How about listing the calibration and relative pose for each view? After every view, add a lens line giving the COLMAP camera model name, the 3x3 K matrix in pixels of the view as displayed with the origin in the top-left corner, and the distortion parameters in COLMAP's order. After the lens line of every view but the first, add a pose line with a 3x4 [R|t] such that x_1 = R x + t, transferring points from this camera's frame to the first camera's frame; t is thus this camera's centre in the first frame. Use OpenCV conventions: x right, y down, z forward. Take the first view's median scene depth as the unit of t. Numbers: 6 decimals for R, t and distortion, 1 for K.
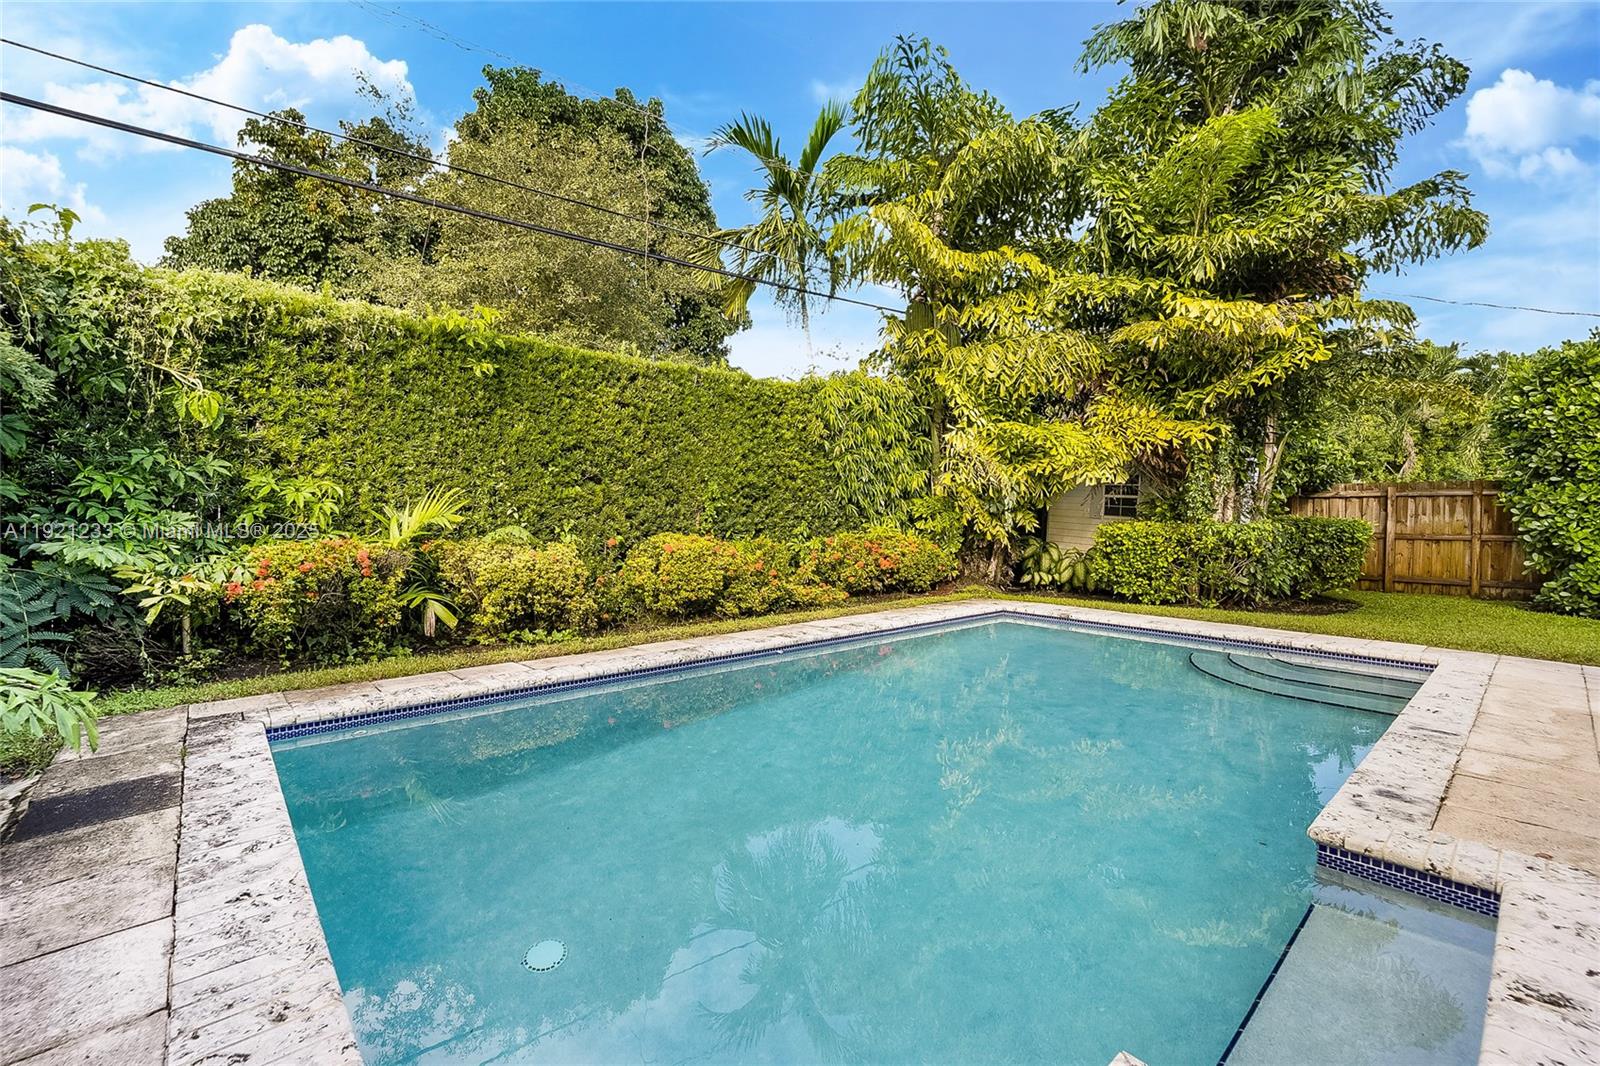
lens RADIAL K [[661.0, 0, 800.0], [0, 661.0, 533.0], [0, 0, 1]] dist [0.001121, 0.000059]
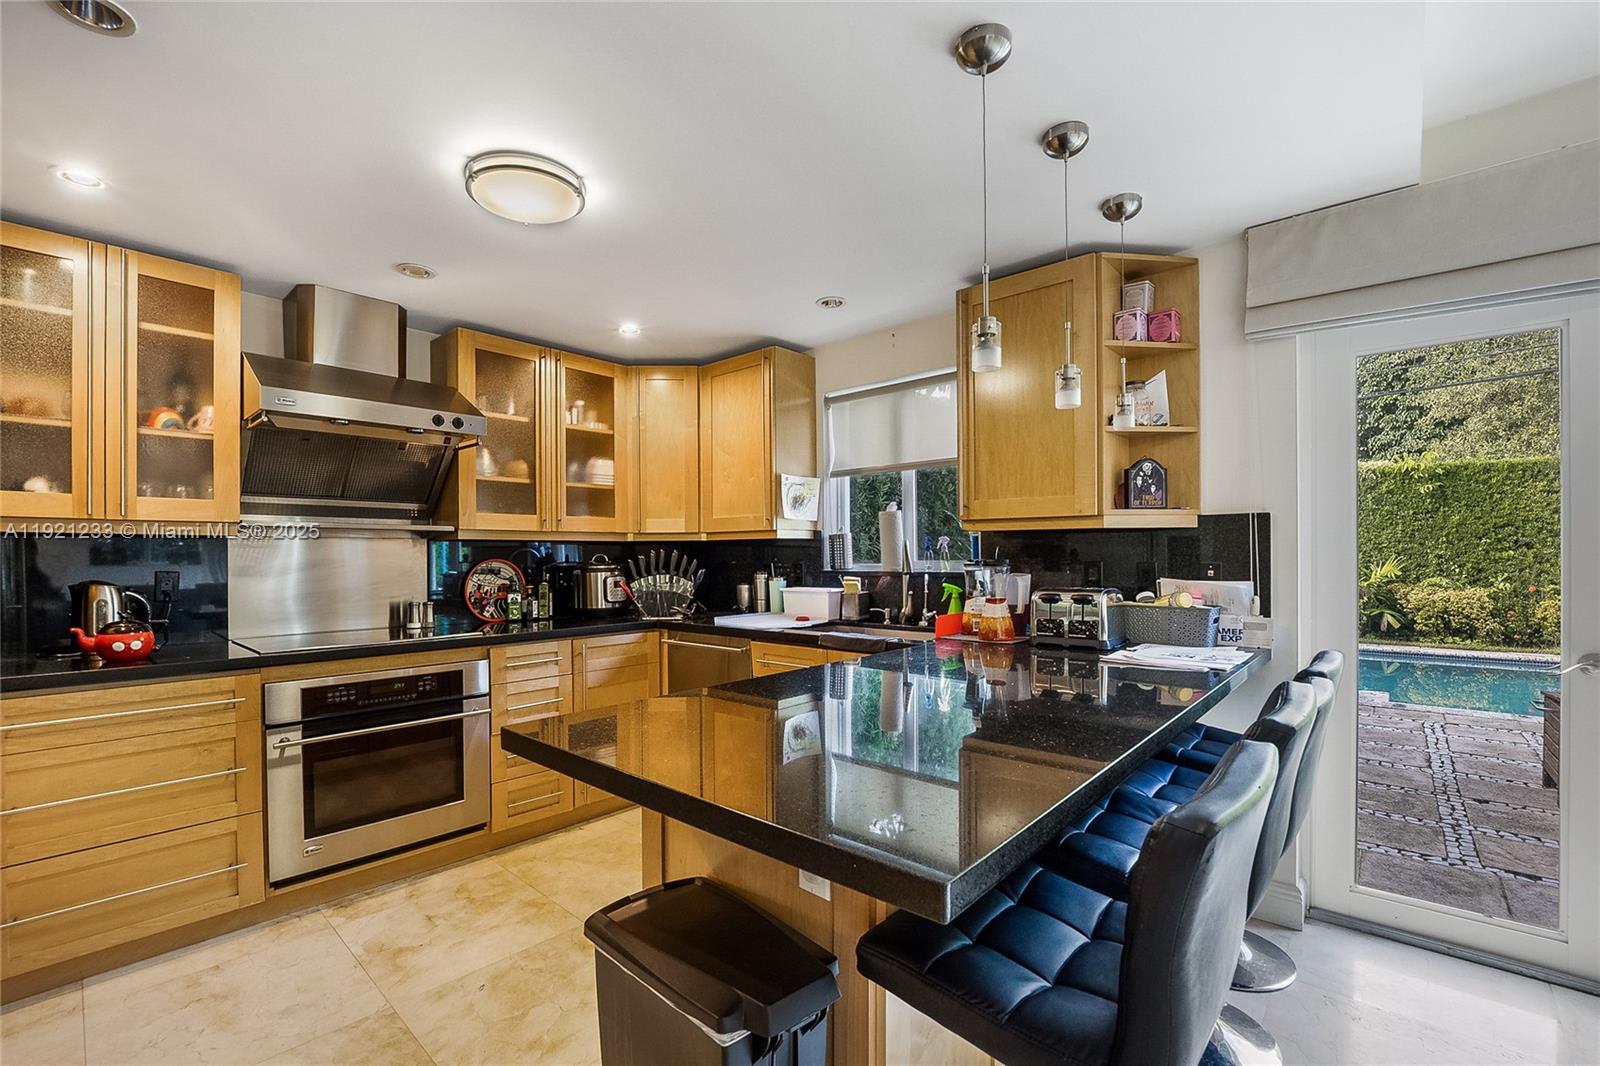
lens RADIAL K [[673.9, 0, 781.2], [0, 673.9, 549.2], [0, 0, 1]] dist [-0.024634, -0.000011]
pose [[0.097378, -0.016883, -0.995104, 1.122316], [-0.023719, 0.999533, -0.019279, -0.007948], [0.994965, 0.025480, 0.096932, -0.905586]]
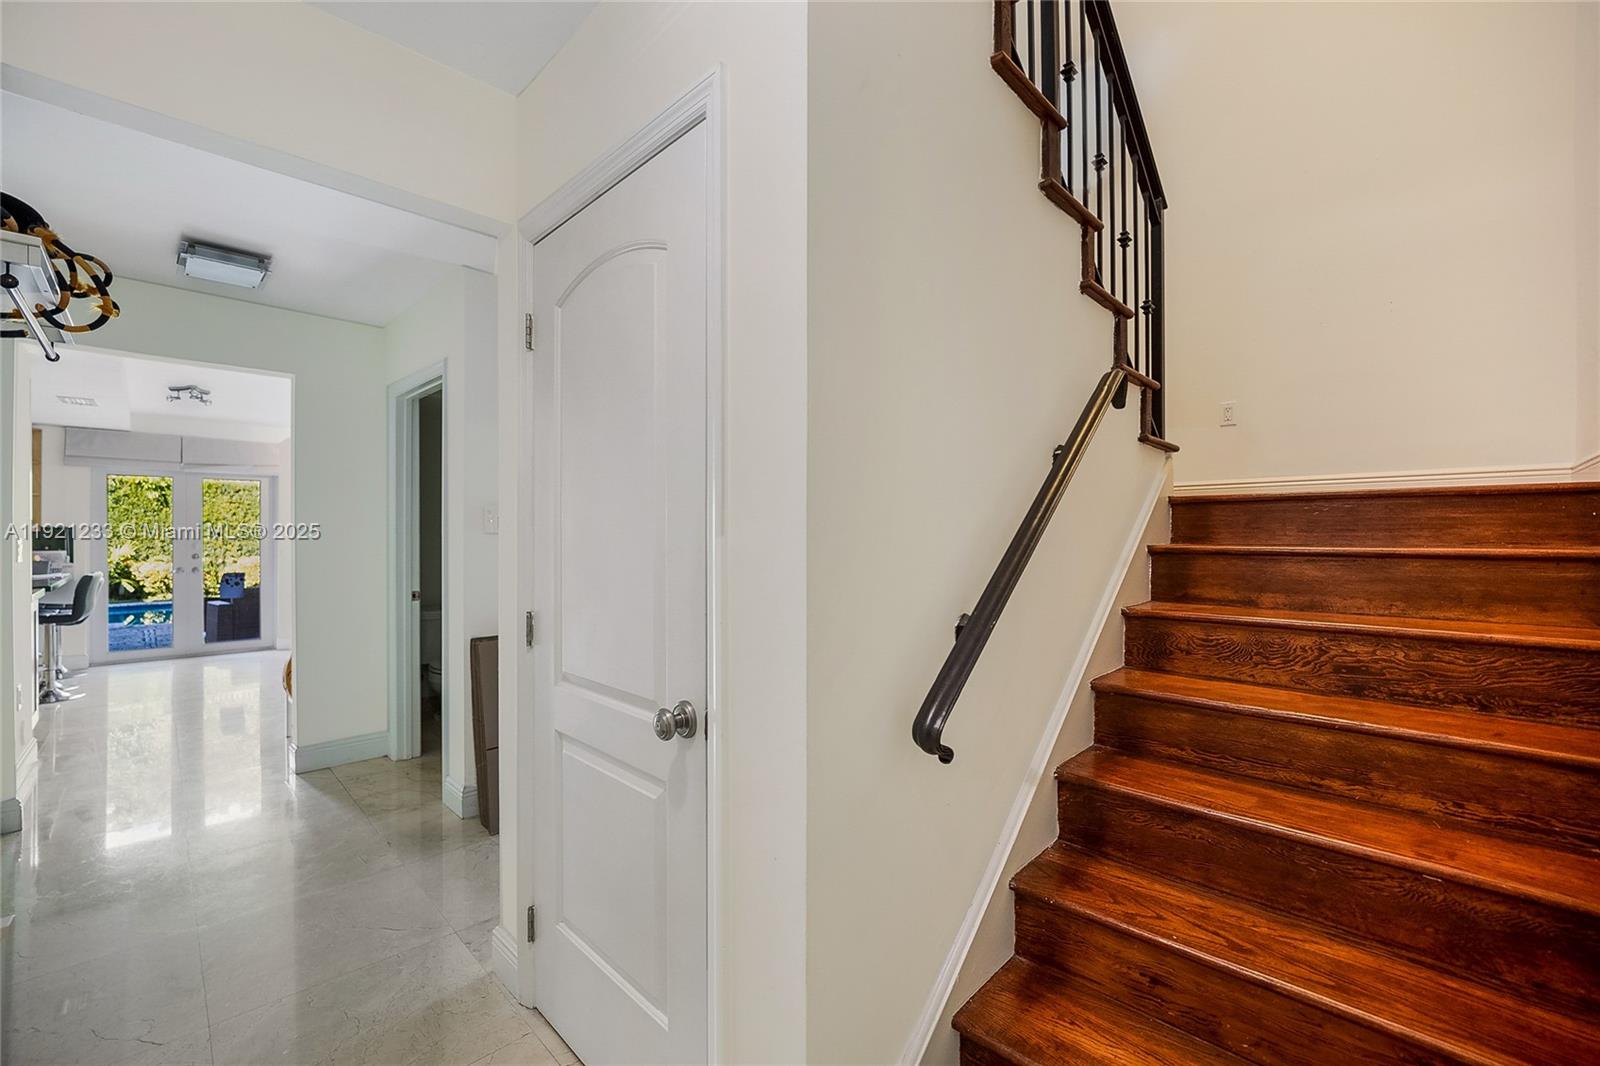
lens RADIAL K [[661.0, 0, 800.0], [0, 661.0, 533.0], [0, 0, 1]] dist [0.001121, 0.000059]
pose [[0.997911, -0.015794, 0.062645, 1.915576], [0.017552, 0.999464, -0.027619, 0.020130], [-0.062175, 0.028661, 0.997654, -1.774596]]
